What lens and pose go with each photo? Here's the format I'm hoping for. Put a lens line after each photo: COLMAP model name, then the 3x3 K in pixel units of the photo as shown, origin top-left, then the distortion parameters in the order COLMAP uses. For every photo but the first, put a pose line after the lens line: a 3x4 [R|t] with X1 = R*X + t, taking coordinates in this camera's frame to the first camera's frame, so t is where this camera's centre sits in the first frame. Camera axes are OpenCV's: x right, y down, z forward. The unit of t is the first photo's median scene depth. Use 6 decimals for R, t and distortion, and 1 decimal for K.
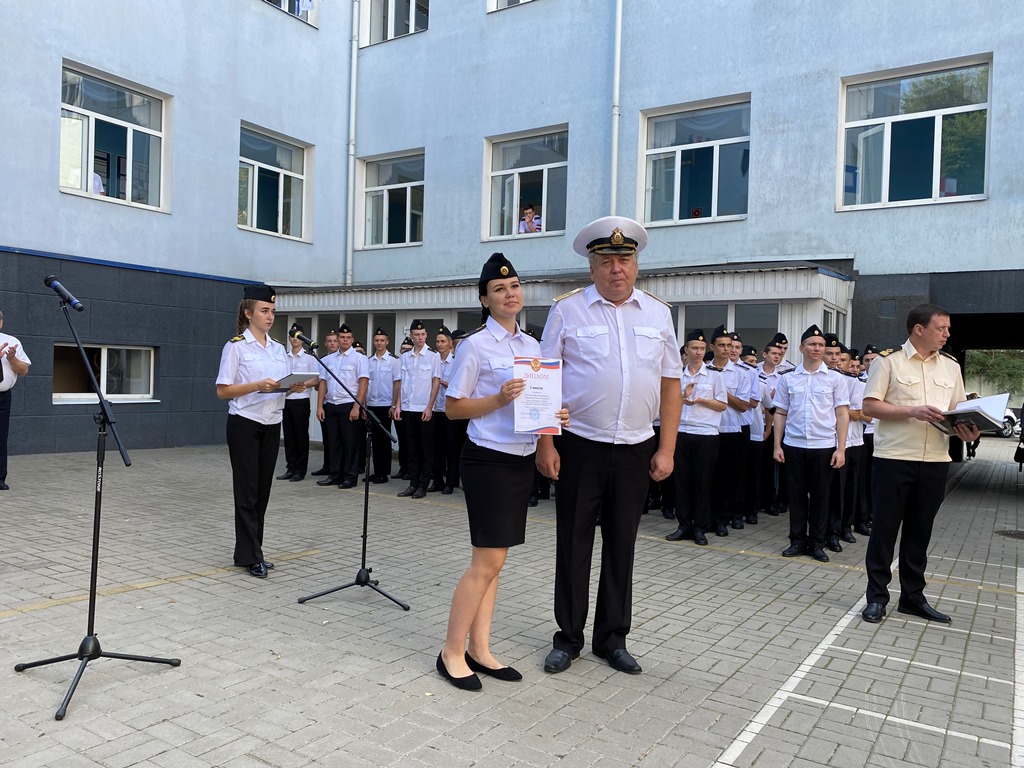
lens RADIAL K [[782.8, 0, 505.6], [0, 782.8, 386.8], [0, 0, 1]] dist [0.001843, -0.006812]
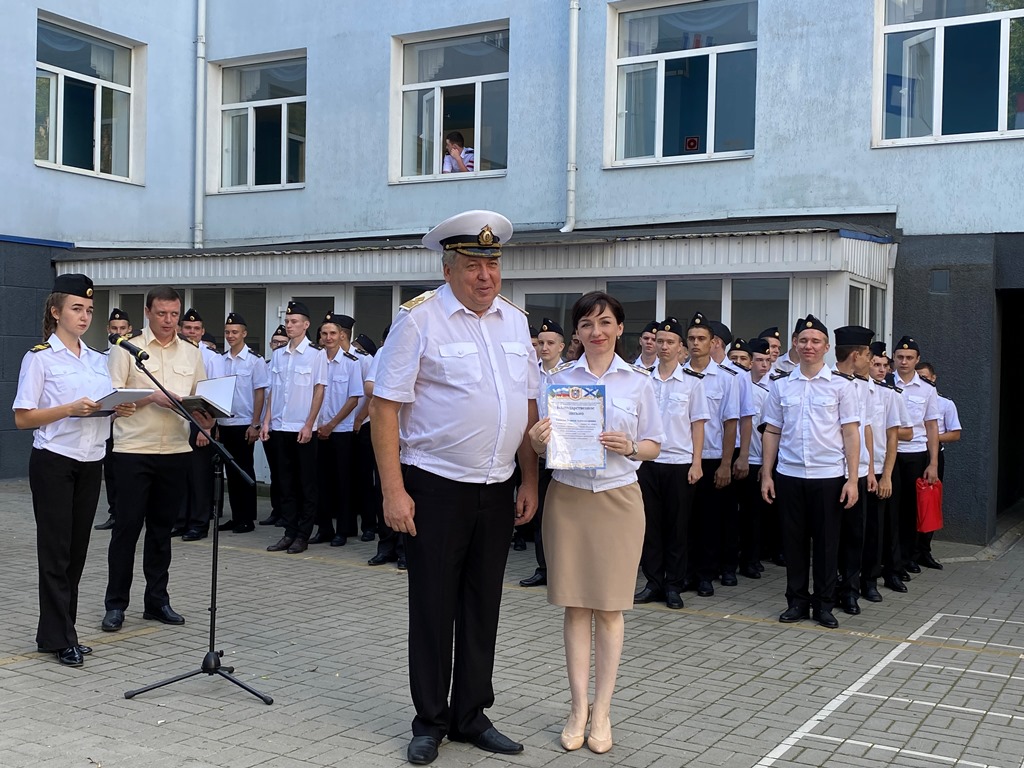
lens RADIAL K [[1156.6, 0, 512.0], [0, 1156.6, 384.0], [0, 0, 1]] dist [0.021939, -0.072815]
pose [[0.998131, -0.010633, 0.060171, 0.018886], [0.010321, 0.999932, 0.005485, -0.012974], [-0.060225, -0.004854, 0.998173, -0.059306]]
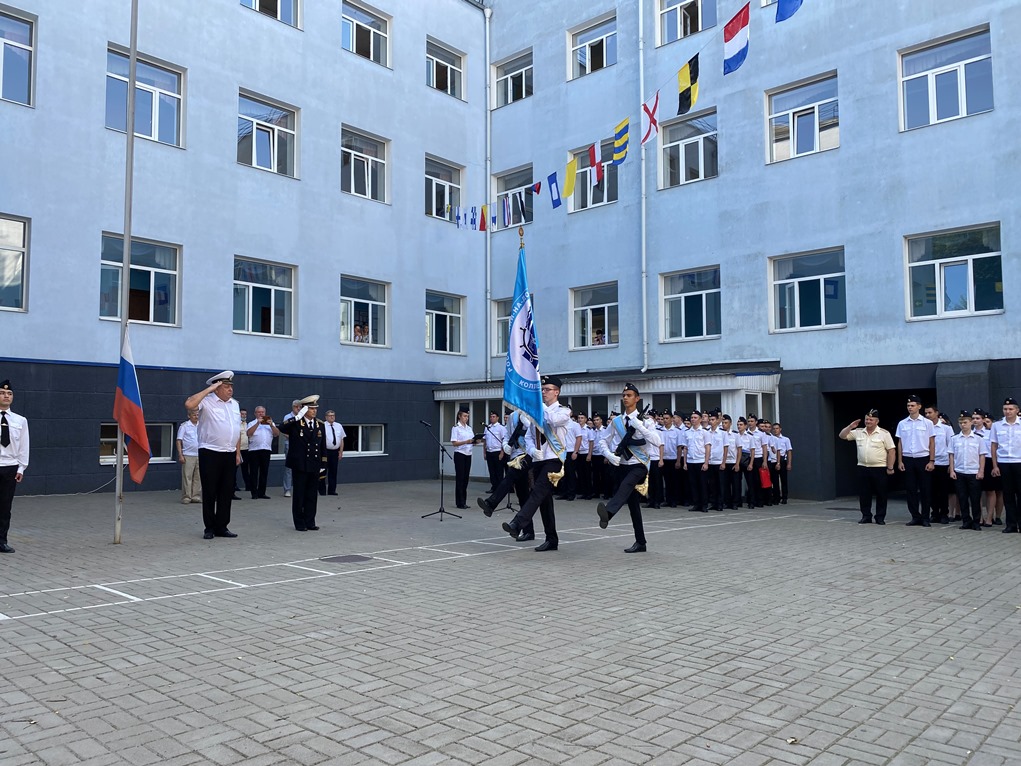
lens RADIAL K [[780.1, 0, 508.9], [0, 780.1, 381.7], [0, 0, 1]] dist [0.004371, -0.010124]
pose [[0.987454, -0.040046, -0.152743, 0.113454], [0.028352, 0.996551, -0.077984, -0.000322], [0.155340, 0.072675, 0.985184, -0.767507]]
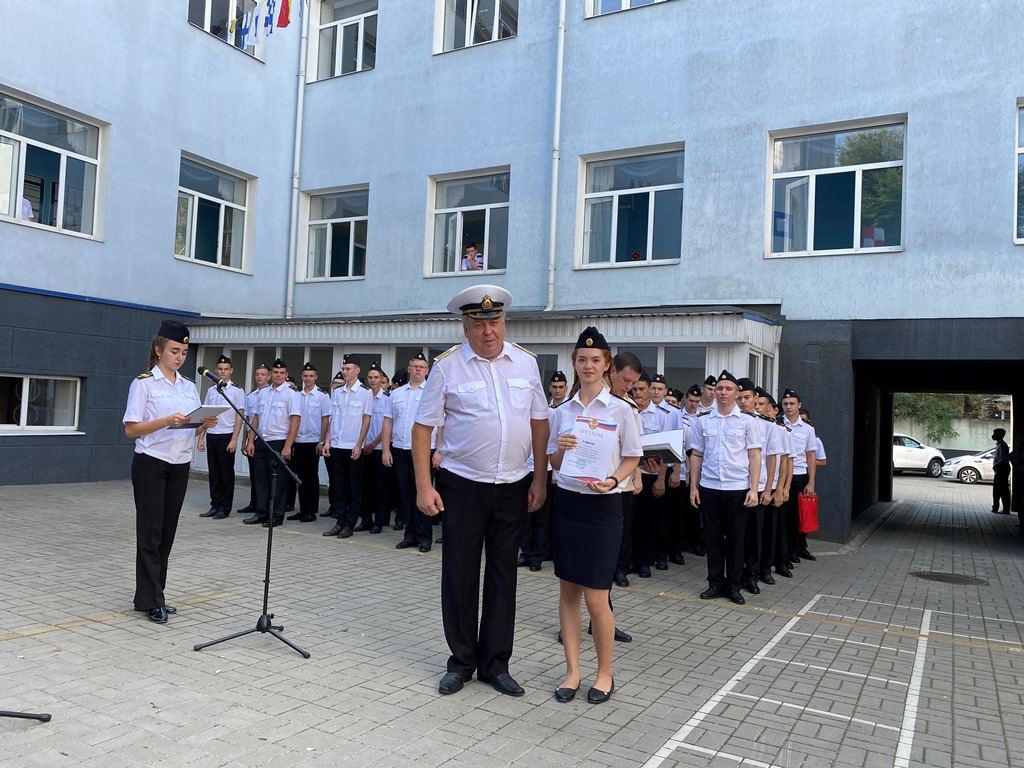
lens RADIAL K [[782.4, 0, 510.4], [0, 782.4, 382.7], [0, 0, 1]] dist [0.004371, -0.010124]
pose [[0.997854, 0.016724, 0.063310, 0.024333], [-0.013704, 0.998761, -0.047832, -0.005680], [-0.064032, 0.046861, 0.996847, -0.001918]]
